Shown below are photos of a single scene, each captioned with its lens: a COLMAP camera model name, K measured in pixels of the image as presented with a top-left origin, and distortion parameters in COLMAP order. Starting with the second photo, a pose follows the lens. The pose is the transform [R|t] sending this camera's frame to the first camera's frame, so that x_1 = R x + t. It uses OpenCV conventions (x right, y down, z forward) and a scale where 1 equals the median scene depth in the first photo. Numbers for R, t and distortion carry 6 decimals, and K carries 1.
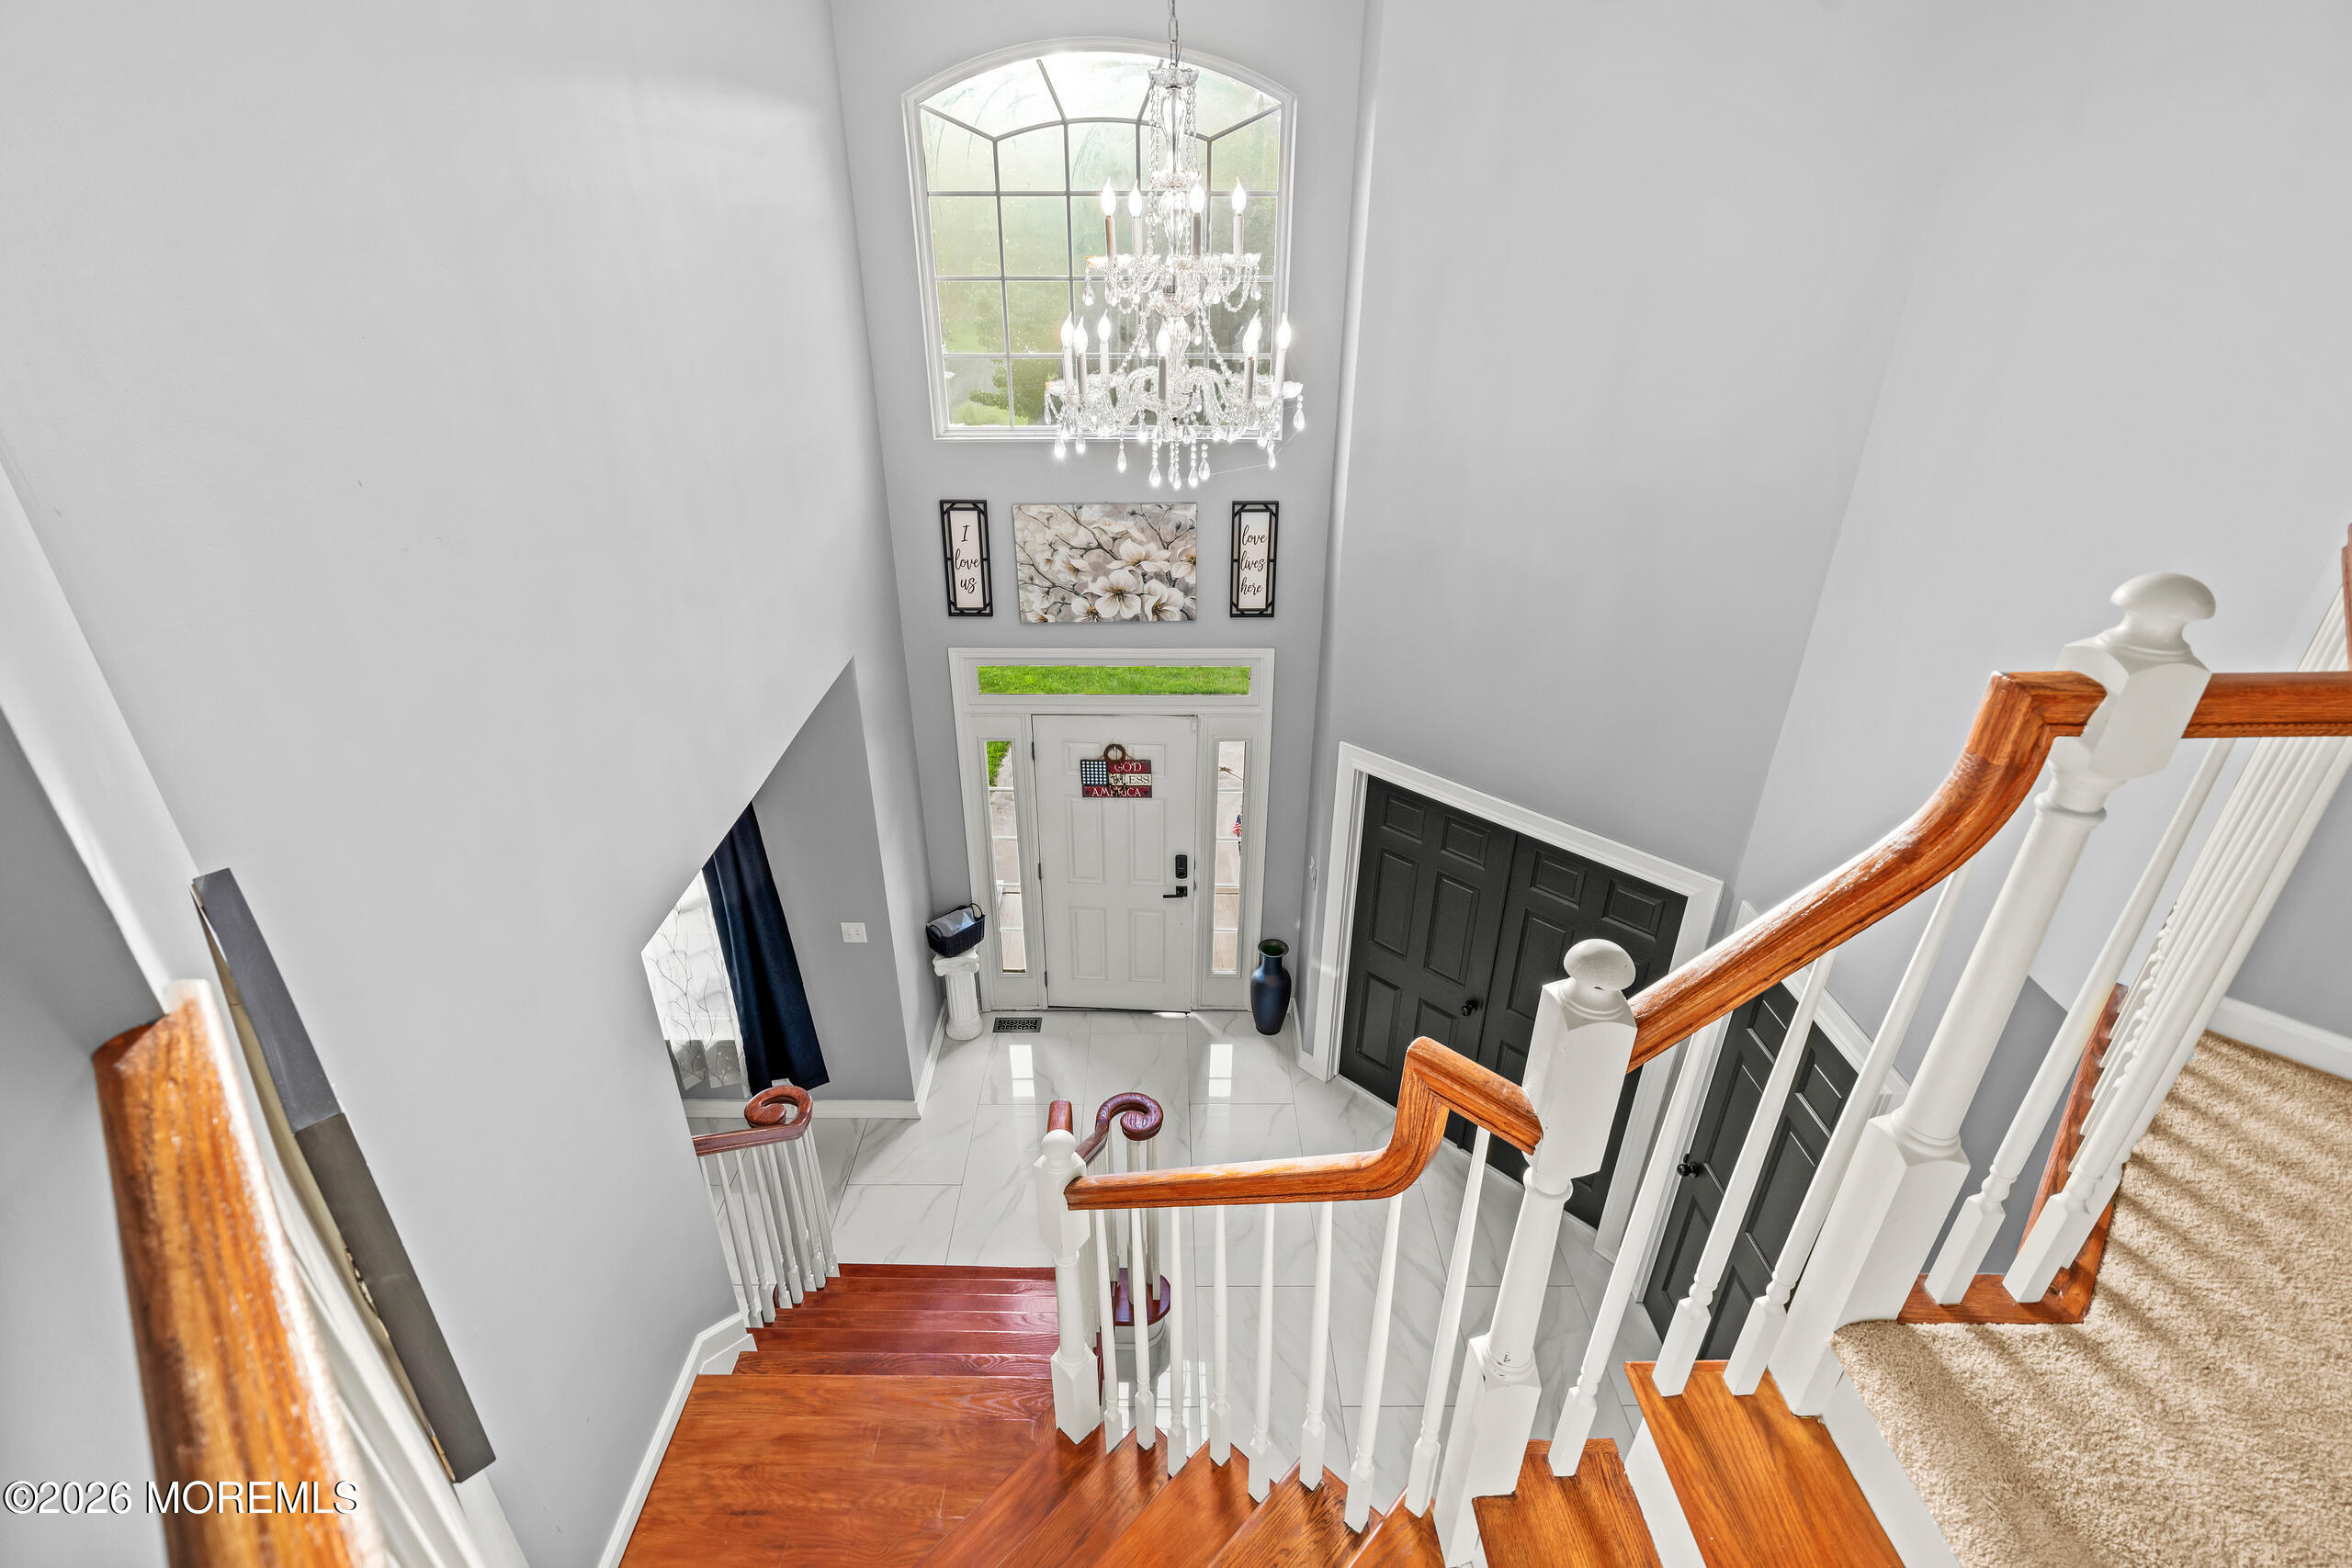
lens RADIAL K [[1076.5, 0, 1161.7], [0, 1076.5, 782.4], [0, 0, 1]] dist [0.002319, 0.000519]
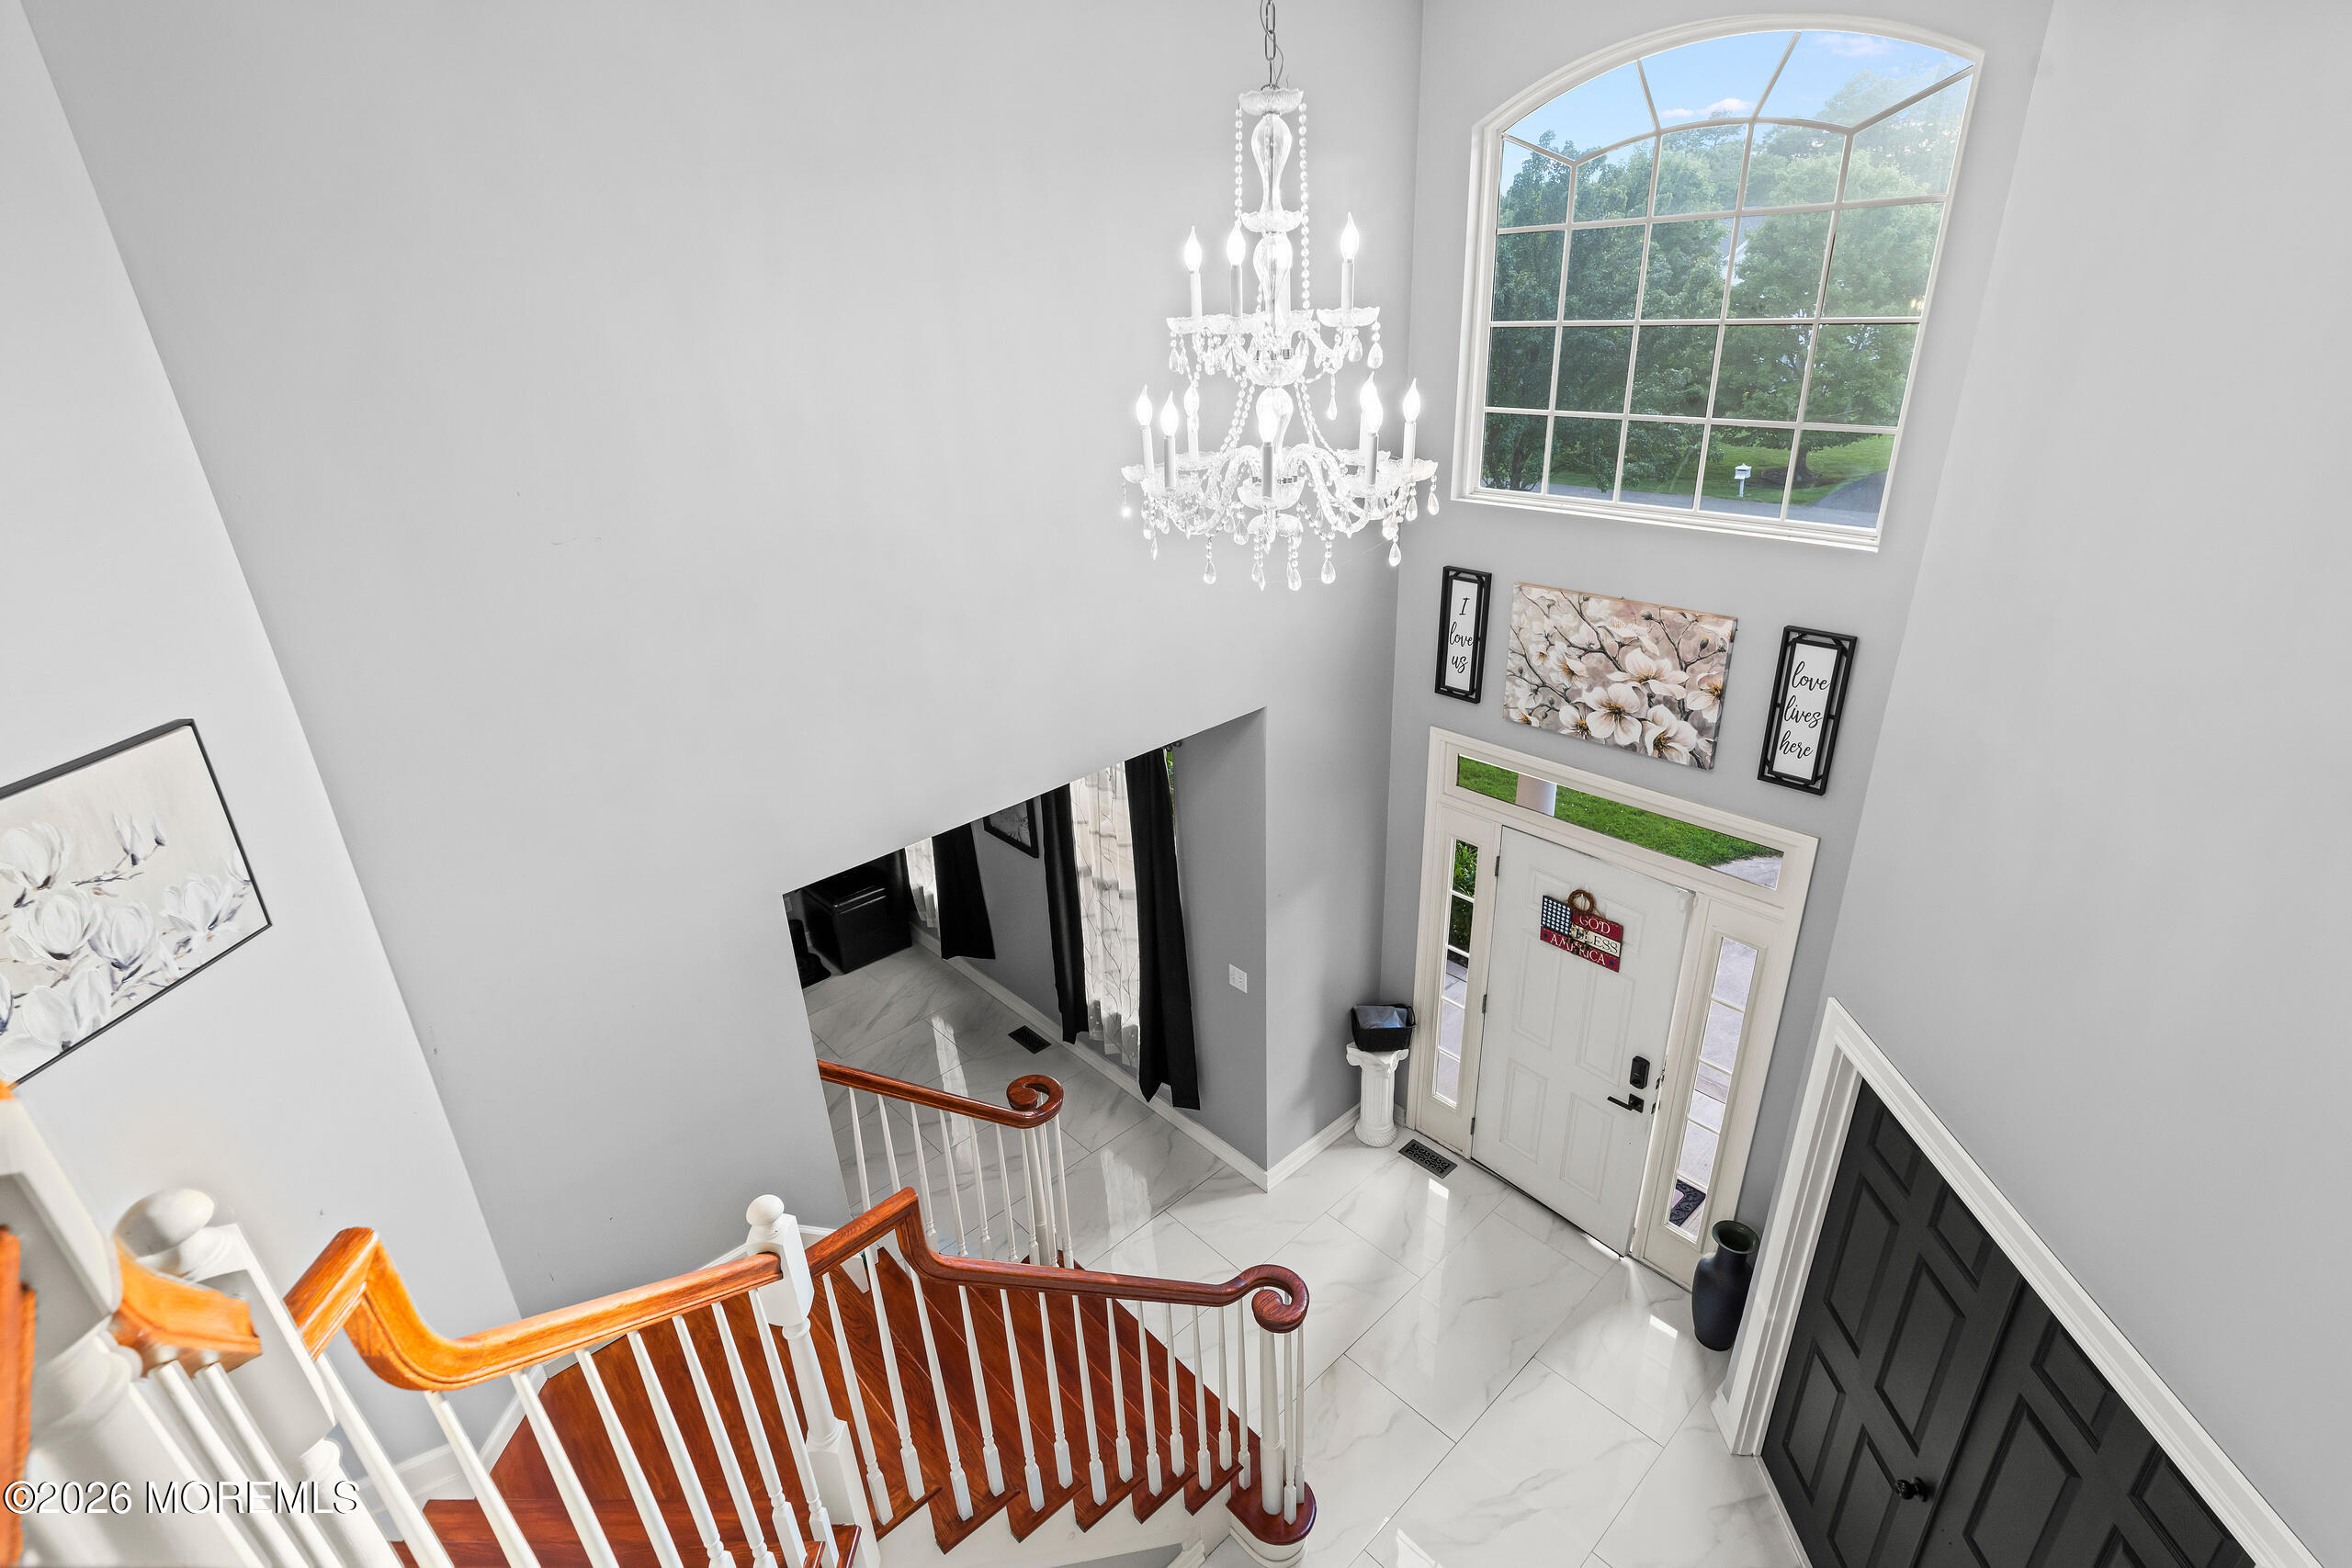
lens RADIAL K [[1076.5, 0, 1180.3], [0, 1076.5, 775.8], [0, 0, 1]] dist [0.002319, 0.000519]
pose [[0.695701, 0.272395, -0.664681, 0.277989], [-0.304879, 0.949805, 0.070136, -0.088098], [0.650422, 0.153854, 0.743828, 0.205072]]
